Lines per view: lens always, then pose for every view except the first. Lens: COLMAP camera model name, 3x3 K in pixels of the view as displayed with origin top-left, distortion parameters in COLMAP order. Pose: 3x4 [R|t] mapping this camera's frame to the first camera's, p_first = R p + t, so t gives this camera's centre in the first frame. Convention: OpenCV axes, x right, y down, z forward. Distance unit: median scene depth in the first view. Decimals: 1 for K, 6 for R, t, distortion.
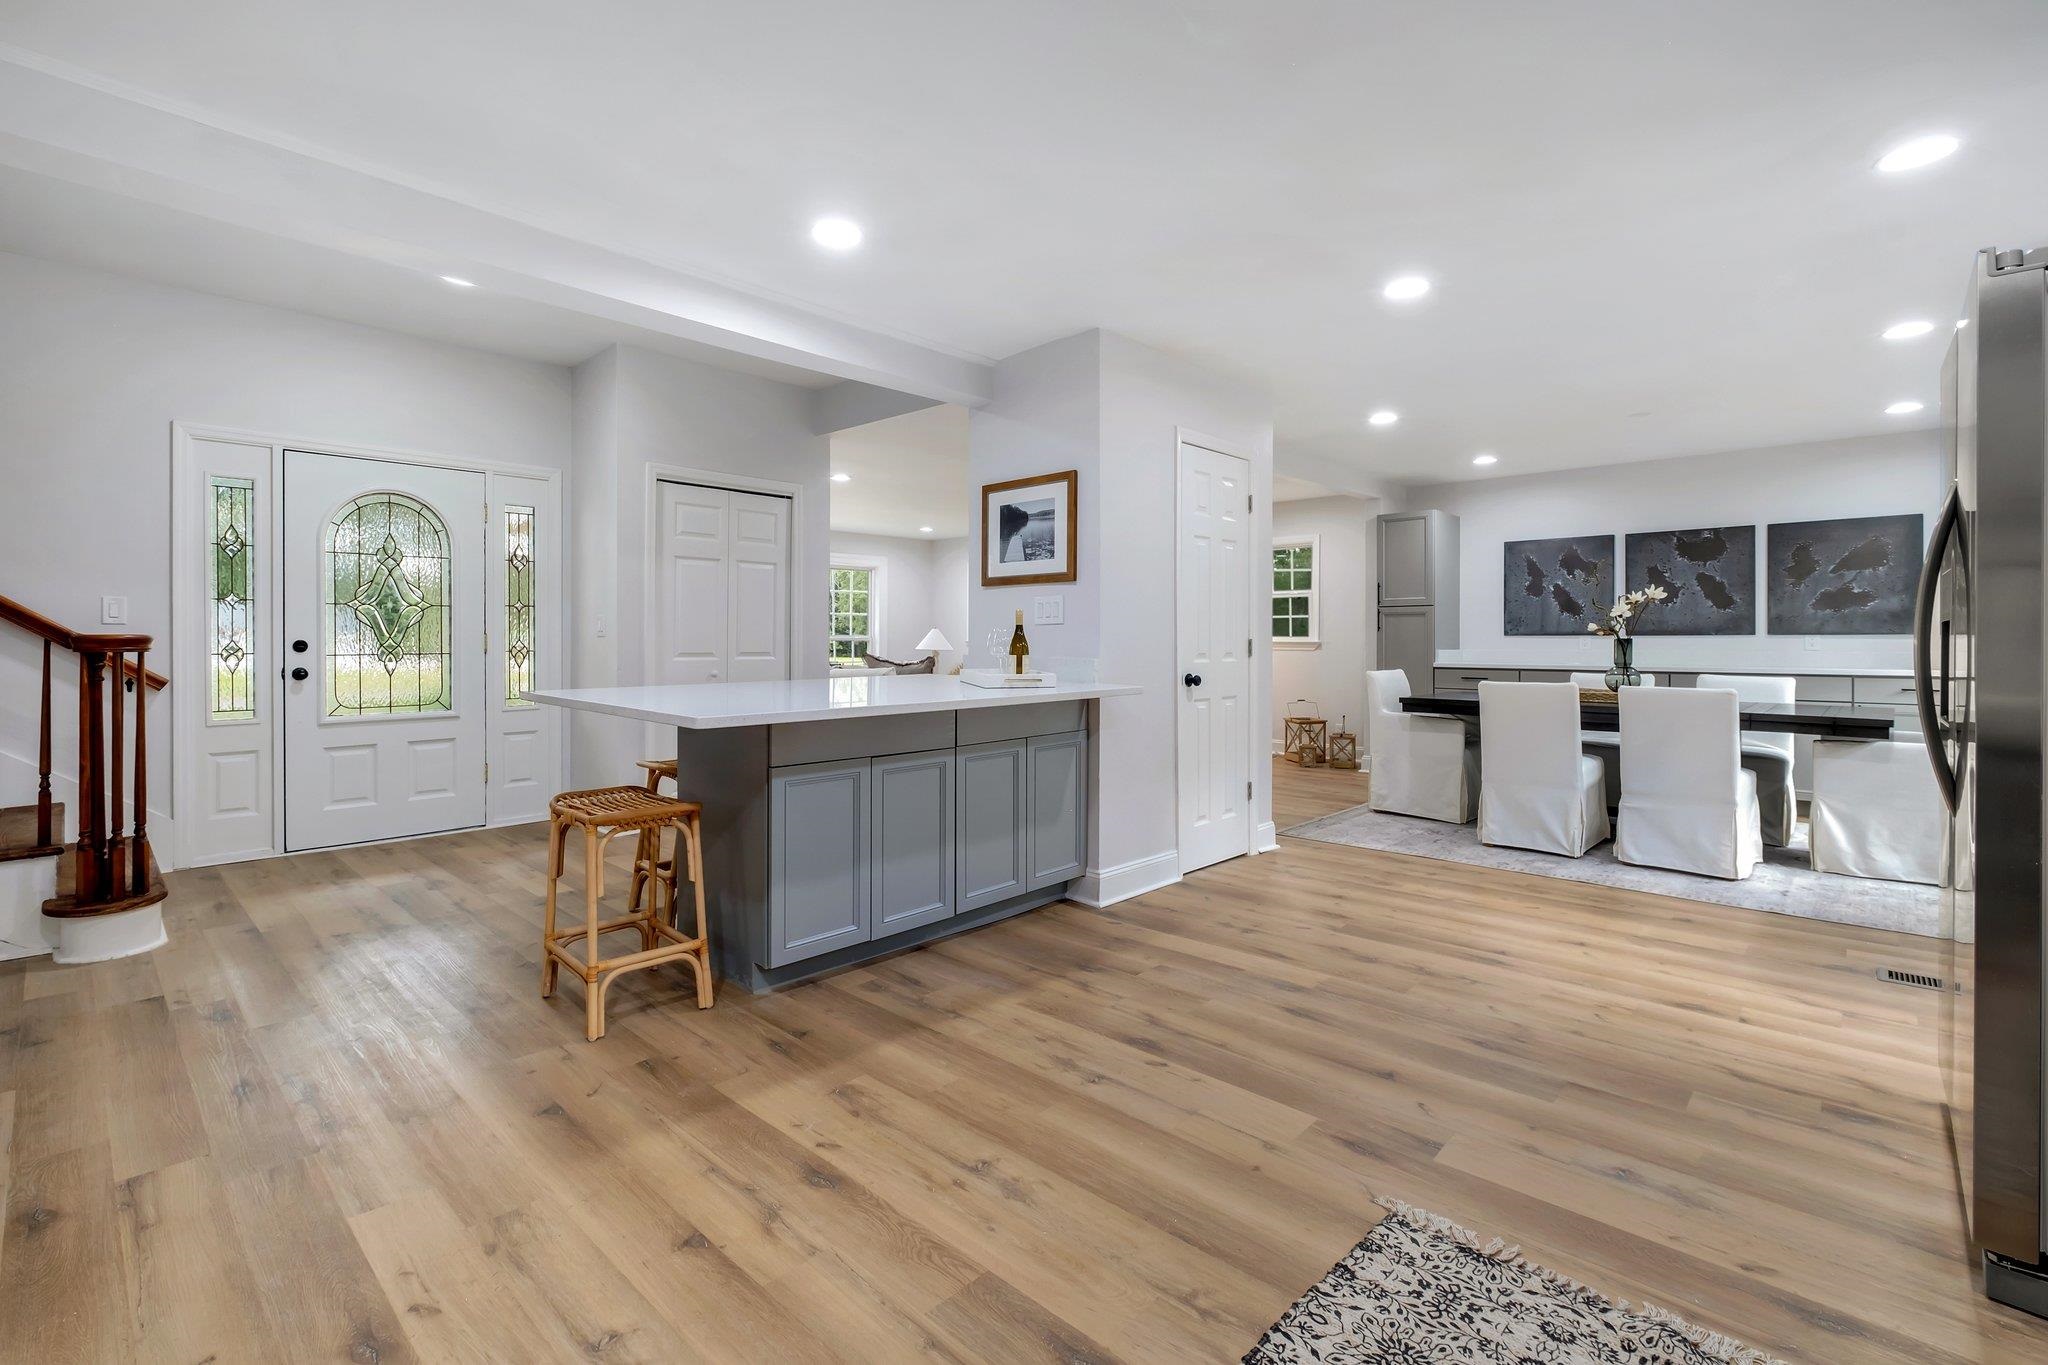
lens RADIAL K [[919.4, 0, 1022.5], [0, 919.4, 647.3], [0, 0, 1]] dist [0.000370, 0.000349]
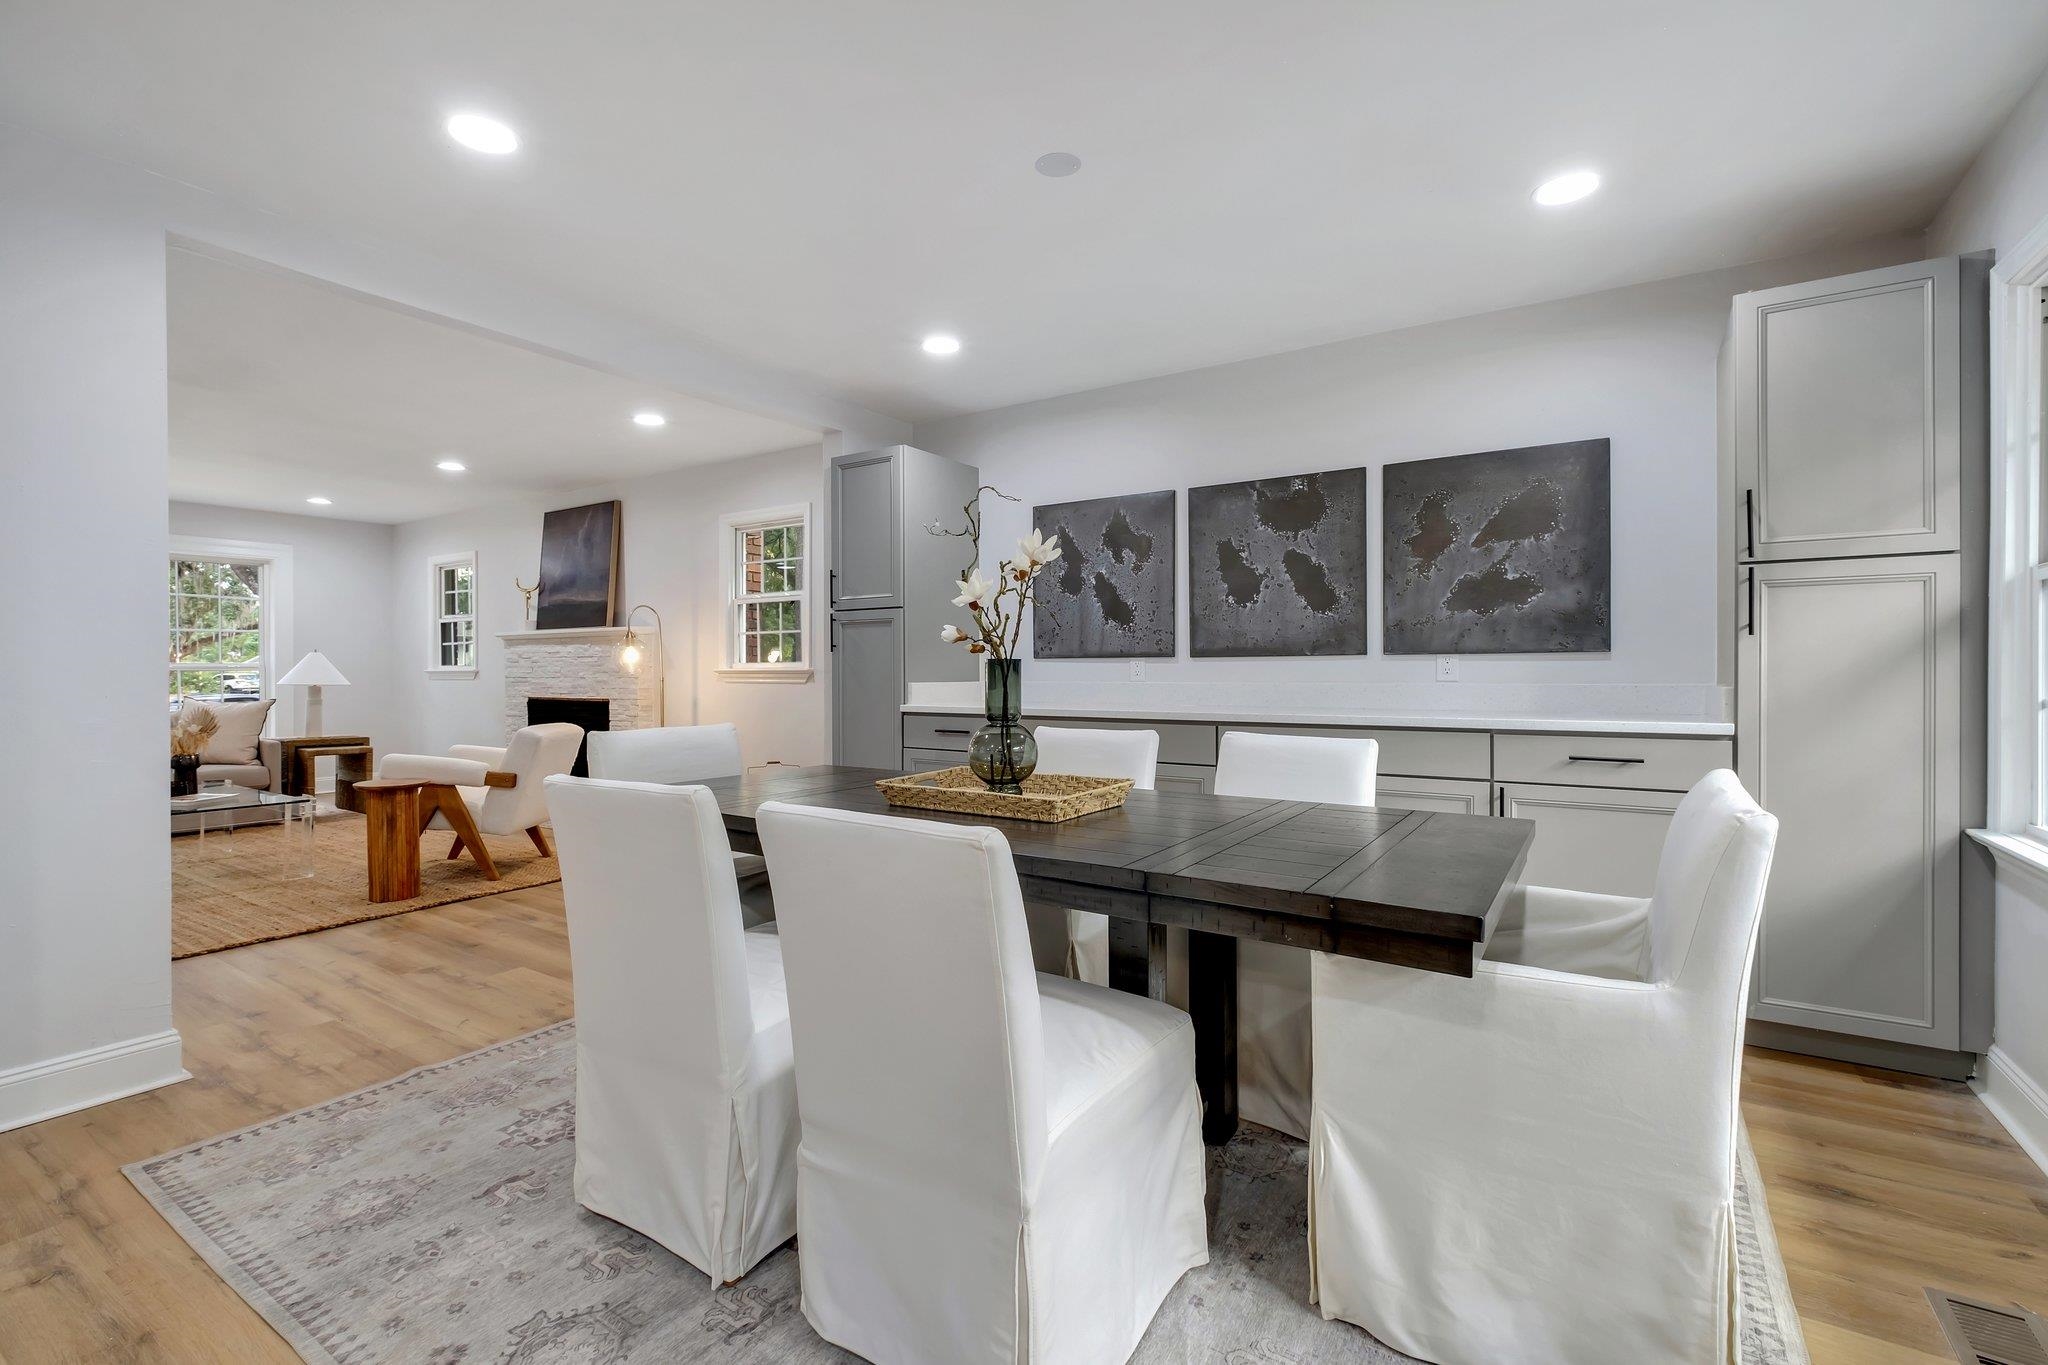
lens RADIAL K [[903.6, 0, 1024.0], [0, 903.6, 682.5], [0, 0, 1]] dist [0.001059, 0.000029]
pose [[0.983995, -0.003192, 0.178166, 0.477949], [0.002509, 0.999989, 0.004057, 0.001131], [-0.178177, -0.003545, 0.983992, 0.471130]]
